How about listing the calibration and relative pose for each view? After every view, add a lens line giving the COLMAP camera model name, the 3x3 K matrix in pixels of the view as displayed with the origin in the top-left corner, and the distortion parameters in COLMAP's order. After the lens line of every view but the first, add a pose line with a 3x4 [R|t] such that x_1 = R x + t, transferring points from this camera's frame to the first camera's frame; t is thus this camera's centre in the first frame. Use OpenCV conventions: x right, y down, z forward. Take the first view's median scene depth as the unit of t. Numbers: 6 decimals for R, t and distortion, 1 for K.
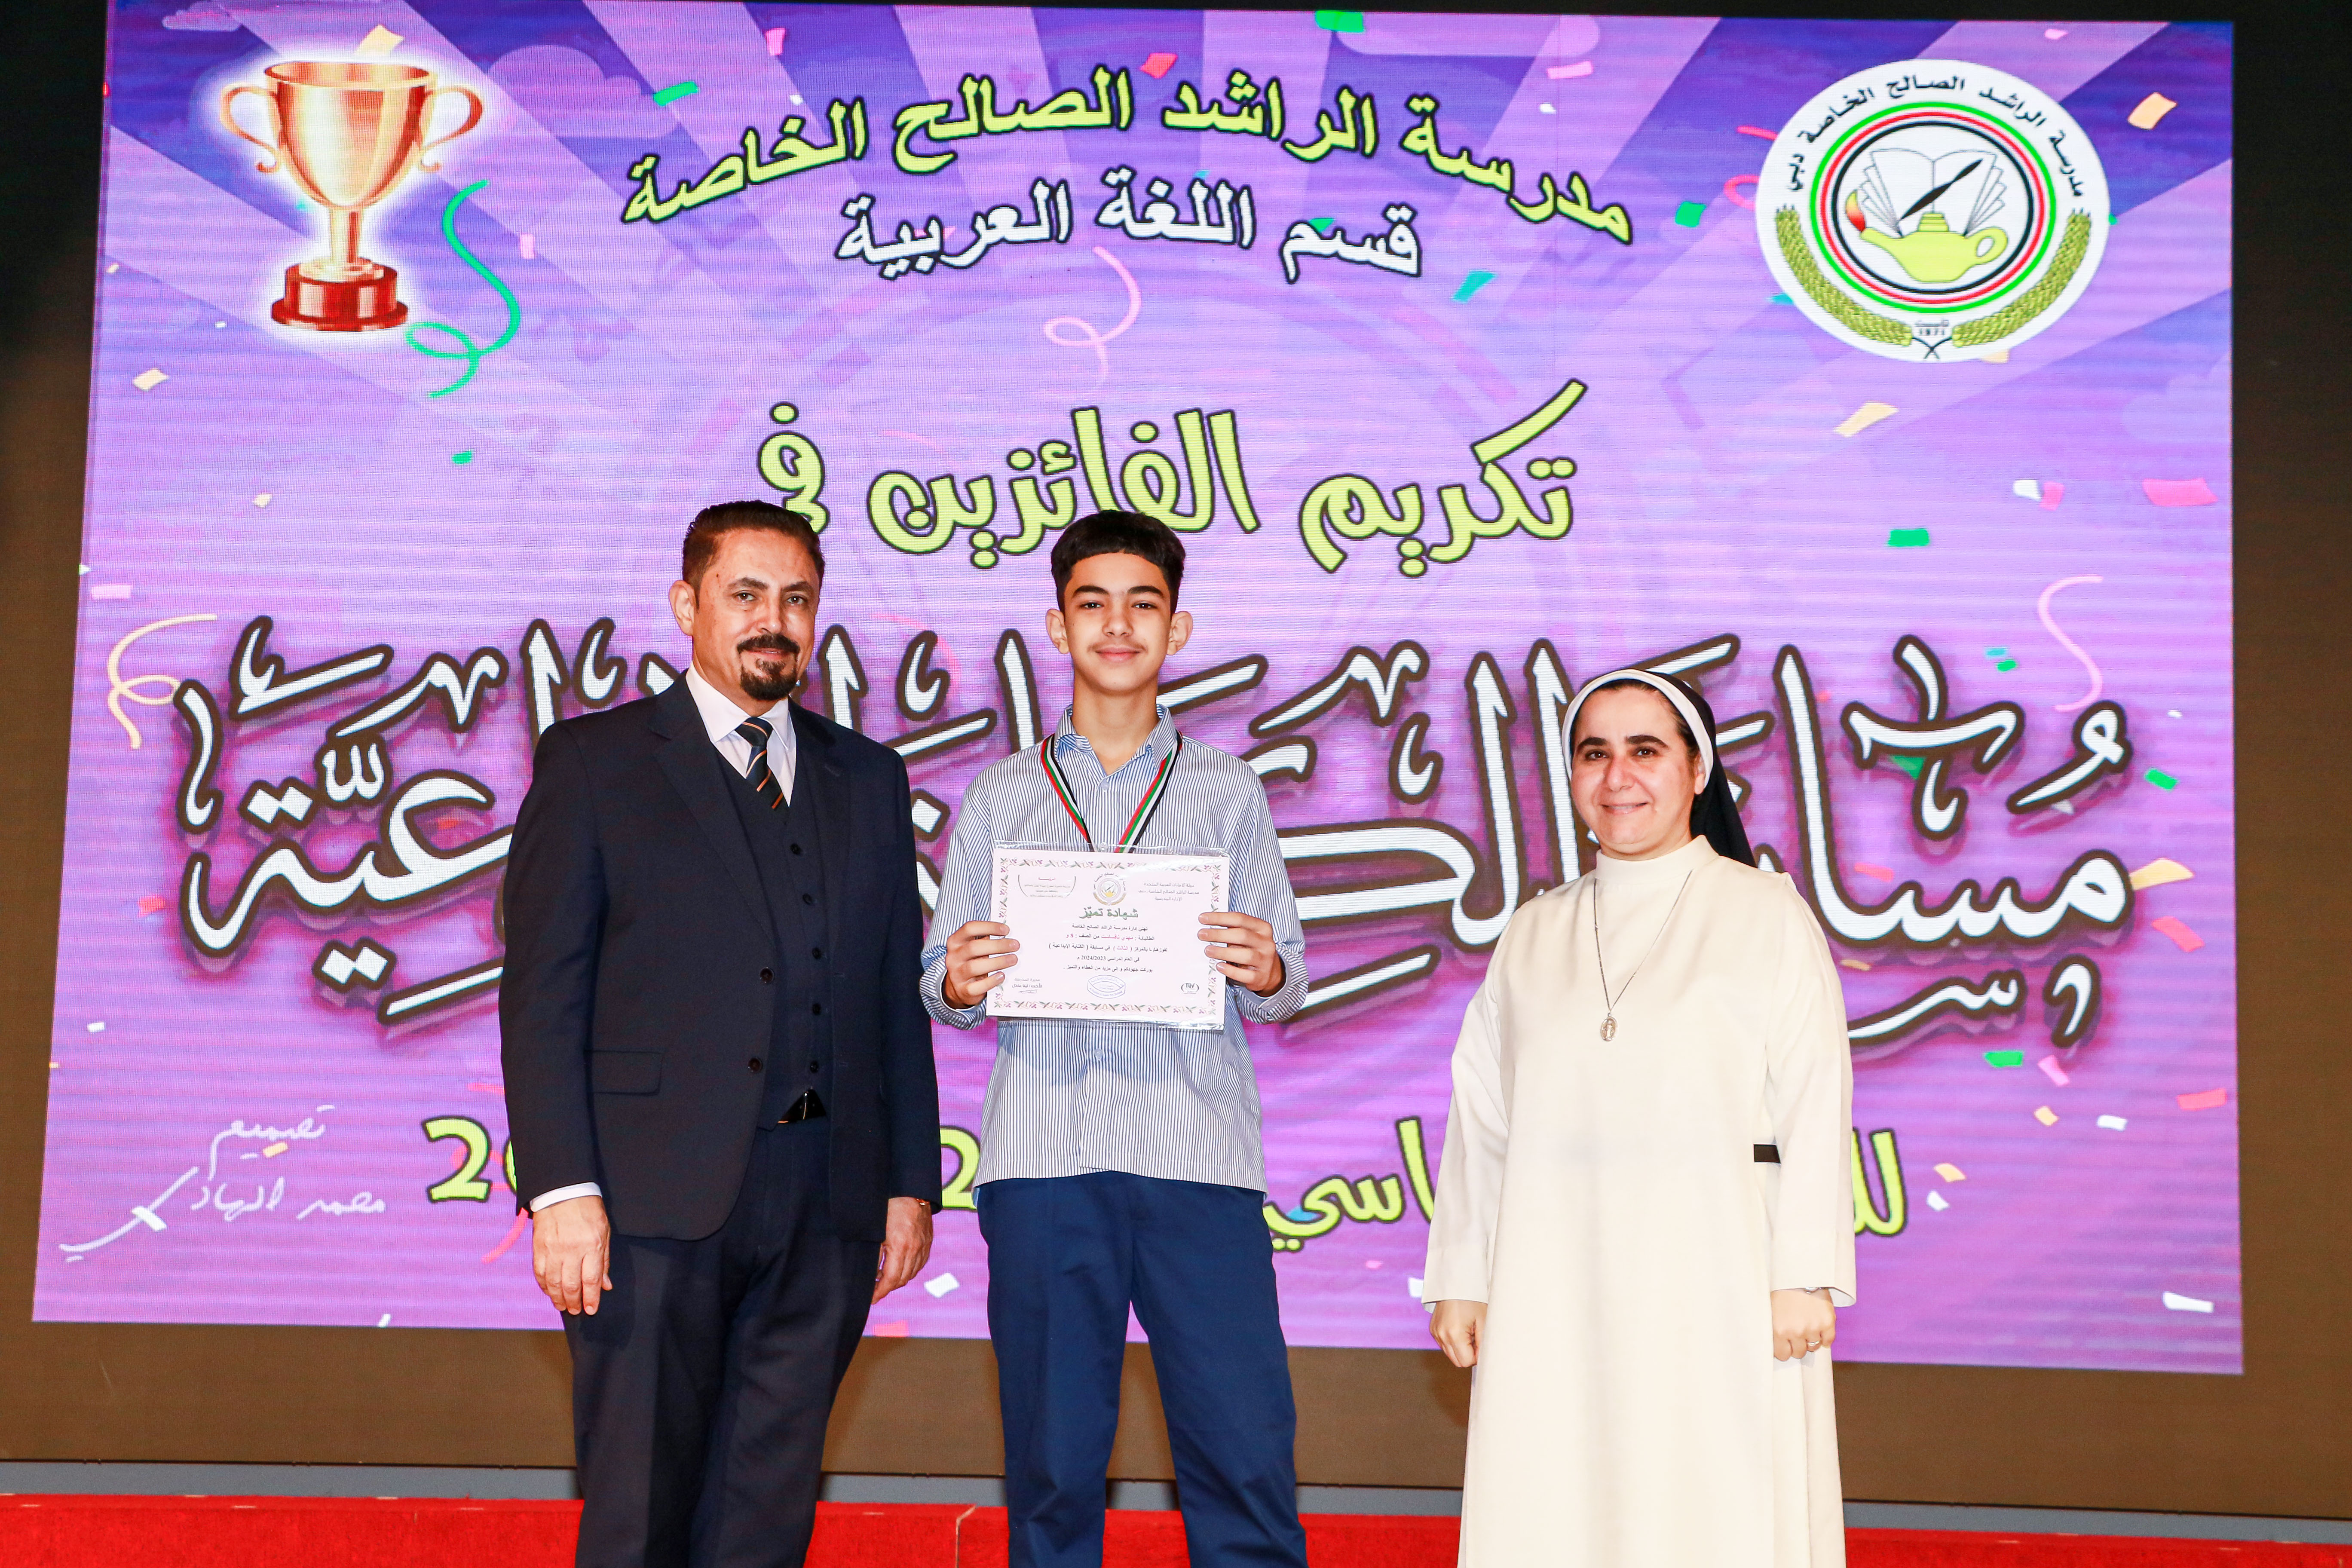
lens RADIAL K [[3845.6, 0, 1161.9], [0, 3845.6, 856.3], [0, 0, 1]] dist [0.038301, 0.244788]
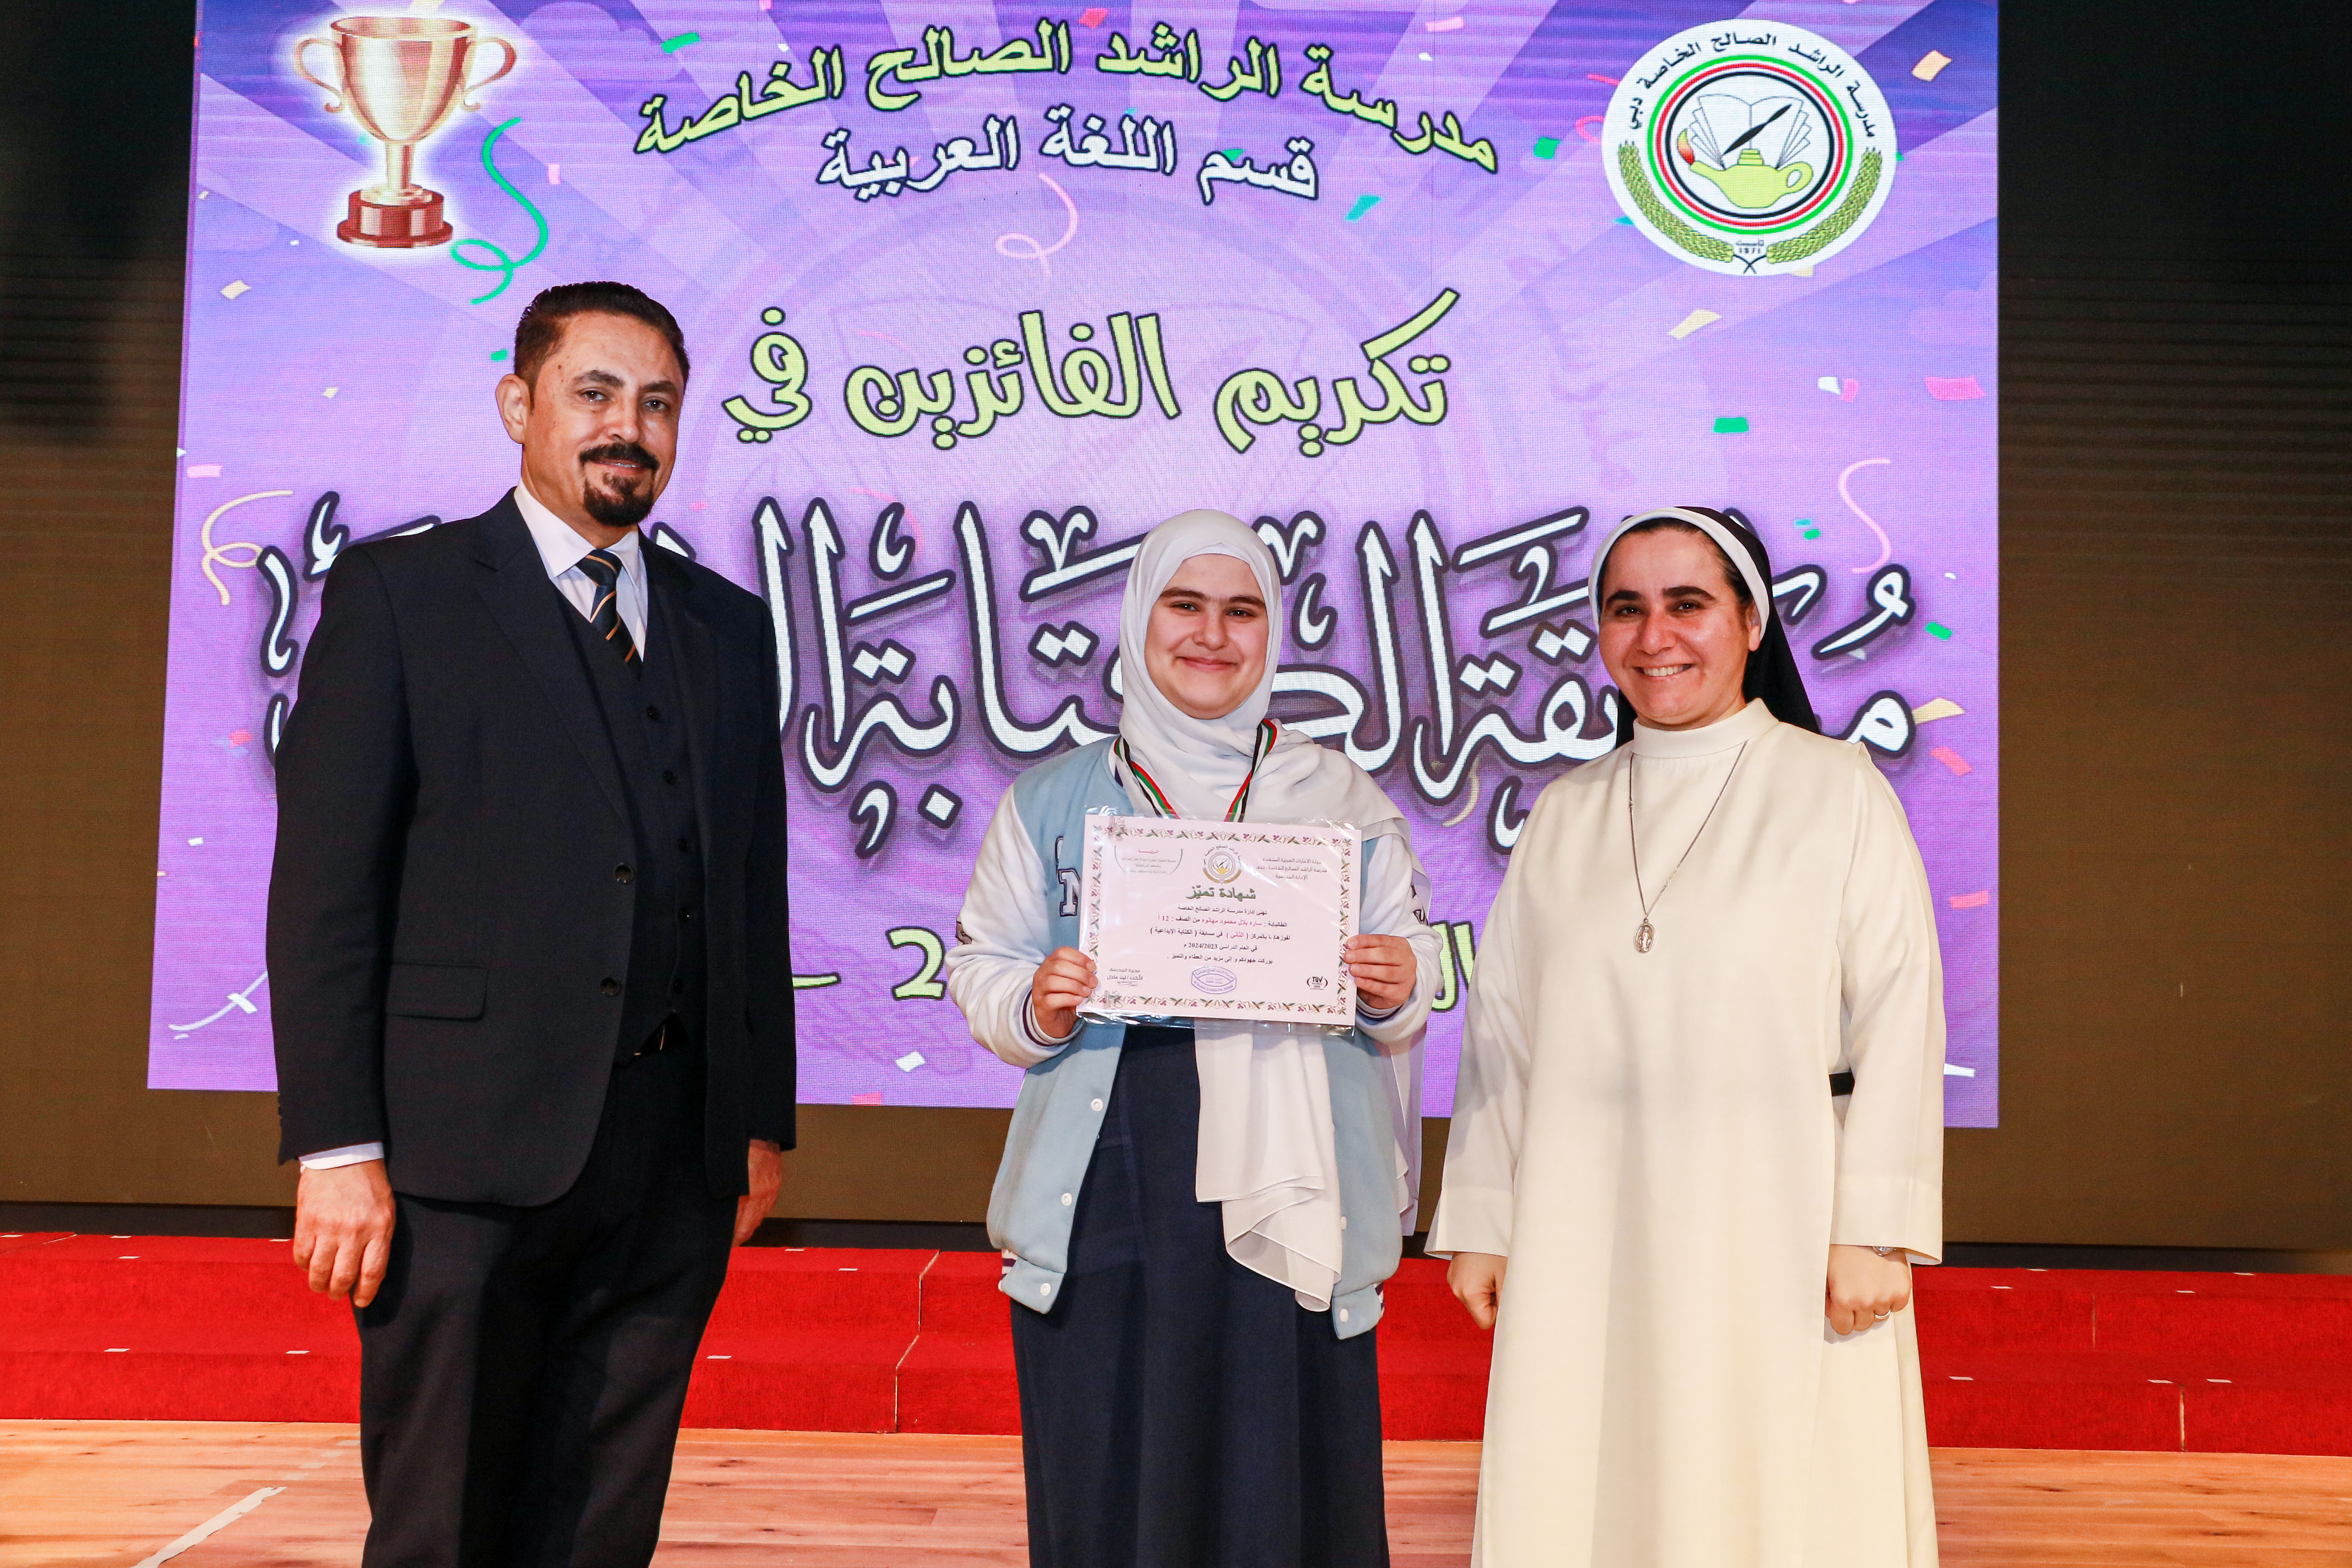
lens RADIAL K [[2594.1, 0, 1124.2], [0, 2594.1, 849.8], [0, 0, 1]] dist [-0.053215, 0.167375]
pose [[0.999899, -0.001225, 0.014179, -0.002968], [0.000314, 0.997946, 0.064066, -0.003804], [-0.014228, -0.064055, 0.997845, 0.203529]]
